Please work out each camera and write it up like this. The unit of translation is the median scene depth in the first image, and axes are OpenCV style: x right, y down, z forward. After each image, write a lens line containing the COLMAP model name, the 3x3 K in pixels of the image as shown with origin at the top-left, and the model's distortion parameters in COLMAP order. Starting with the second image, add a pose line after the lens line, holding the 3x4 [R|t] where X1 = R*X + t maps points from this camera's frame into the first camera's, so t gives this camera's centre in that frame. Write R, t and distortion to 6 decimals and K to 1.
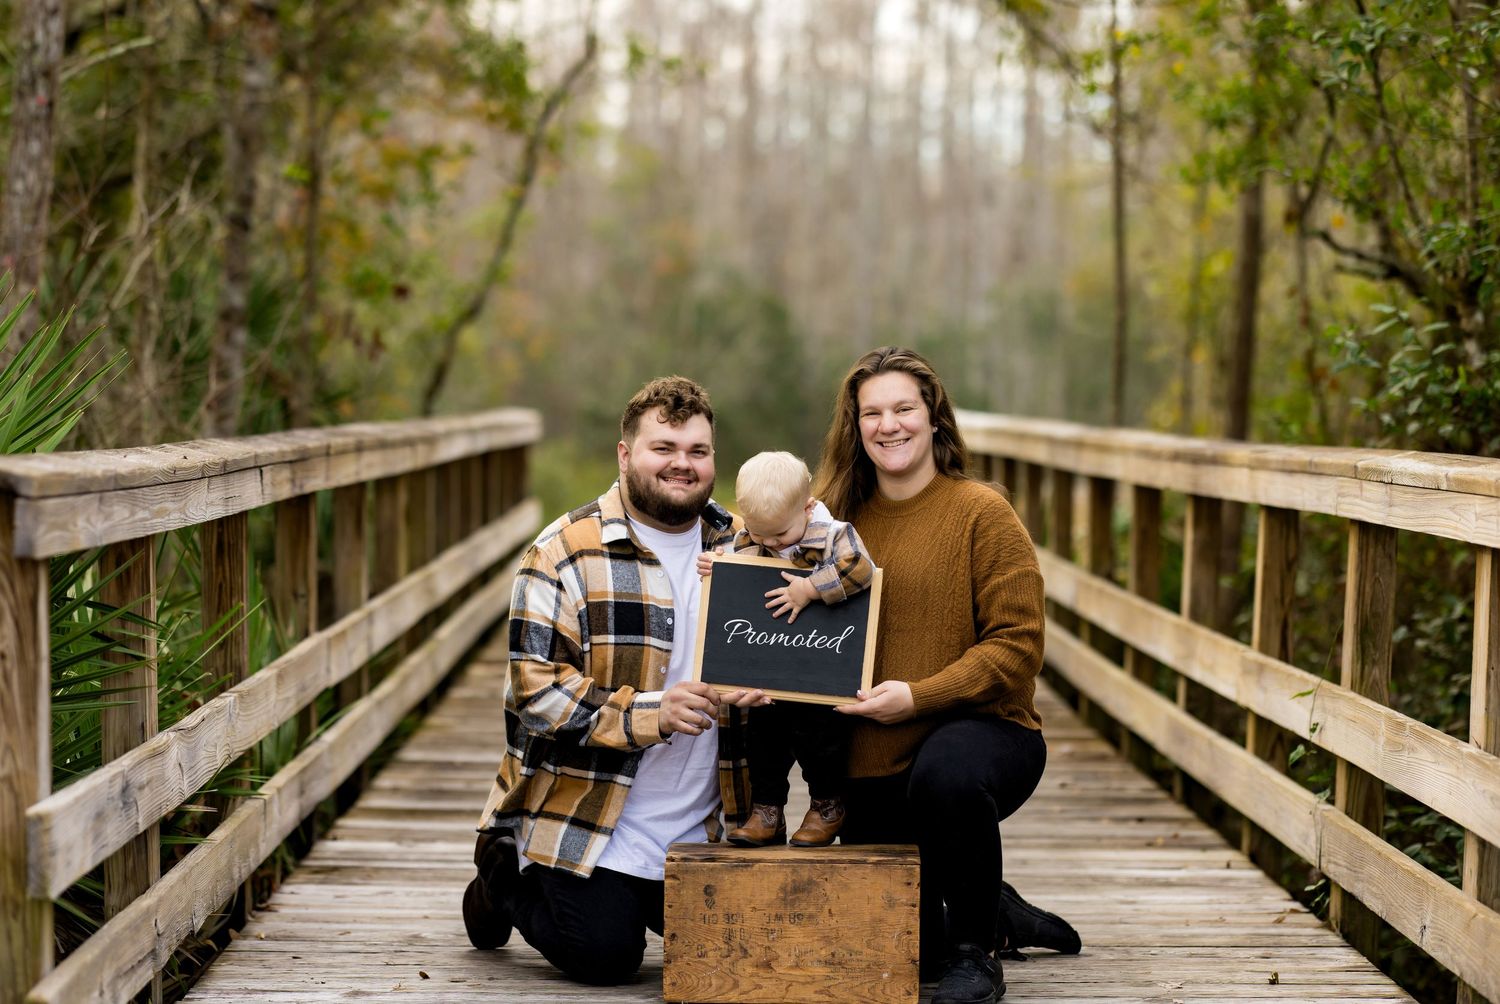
lens RADIAL K [[4195.8, 0, 696.4], [0, 4195.8, 502.8], [0, 0, 1]] dist [-0.061467, 0.307850]
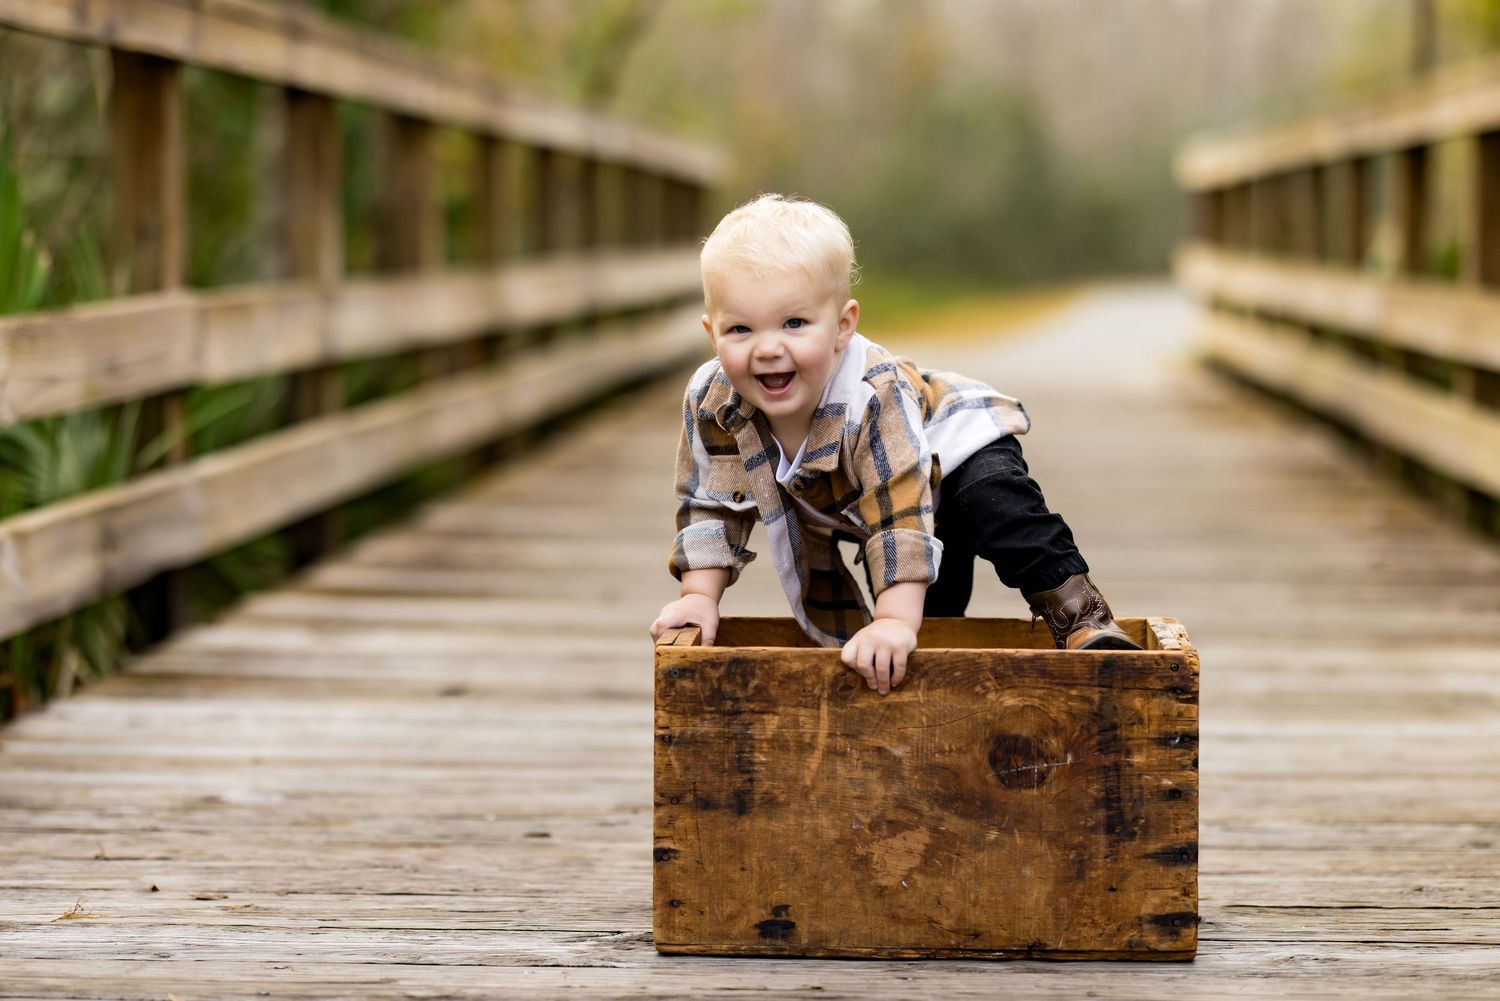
lens RADIAL K [[3735.5, 0, 750.0], [0, 3735.5, 500.5], [0, 0, 1]] dist [-0.041104, -0.005648]
pose [[0.998160, 0.001769, -0.060614, 0.026153], [0.000497, 0.999302, 0.037359, 0.040214], [0.060638, -0.037321, 0.997462, 0.448214]]
